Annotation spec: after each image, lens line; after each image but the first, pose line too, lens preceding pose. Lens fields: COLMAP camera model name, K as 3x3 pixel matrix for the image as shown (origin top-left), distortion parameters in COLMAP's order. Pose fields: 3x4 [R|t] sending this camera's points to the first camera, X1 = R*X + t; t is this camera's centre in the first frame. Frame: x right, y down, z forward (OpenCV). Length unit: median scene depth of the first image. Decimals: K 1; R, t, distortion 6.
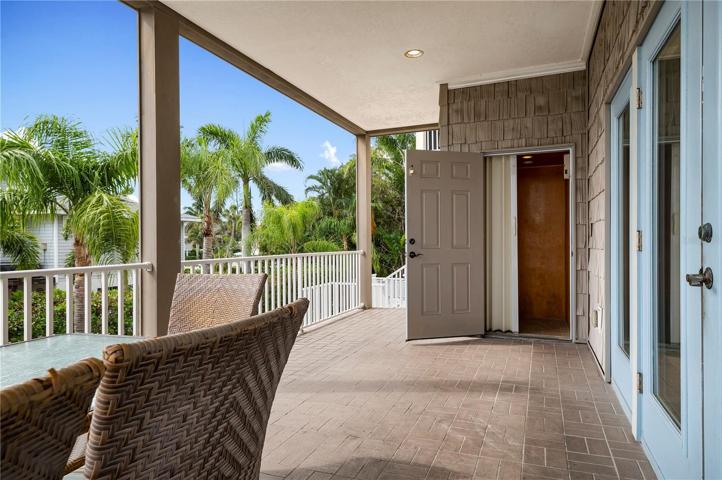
lens RADIAL K [[430.4, 0, 370.1], [0, 430.4, 242.4], [0, 0, 1]] dist [0.022493, -0.001223]
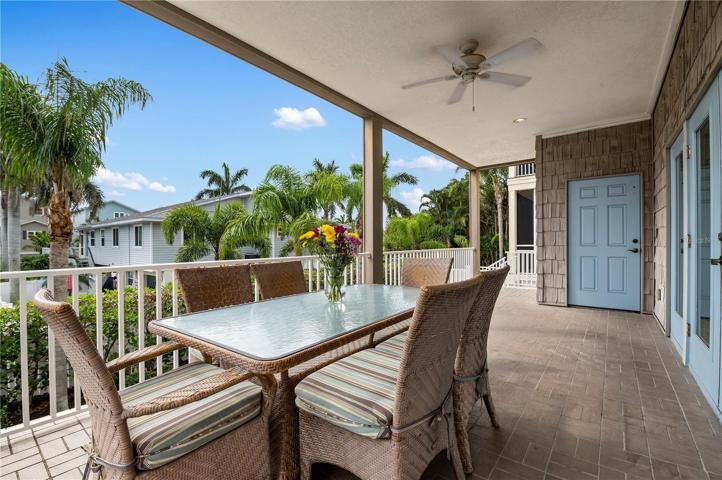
lens RADIAL K [[323.9, 0, 363.3], [0, 323.9, 242.3], [0, 0, 1]] dist [-0.001973, -0.006830]
pose [[0.962049, 0.000653, -0.272876, -0.112176], [-0.000614, 1.000000, 0.000228, 0.000552], [0.272876, -0.000052, 0.962049, -0.247184]]
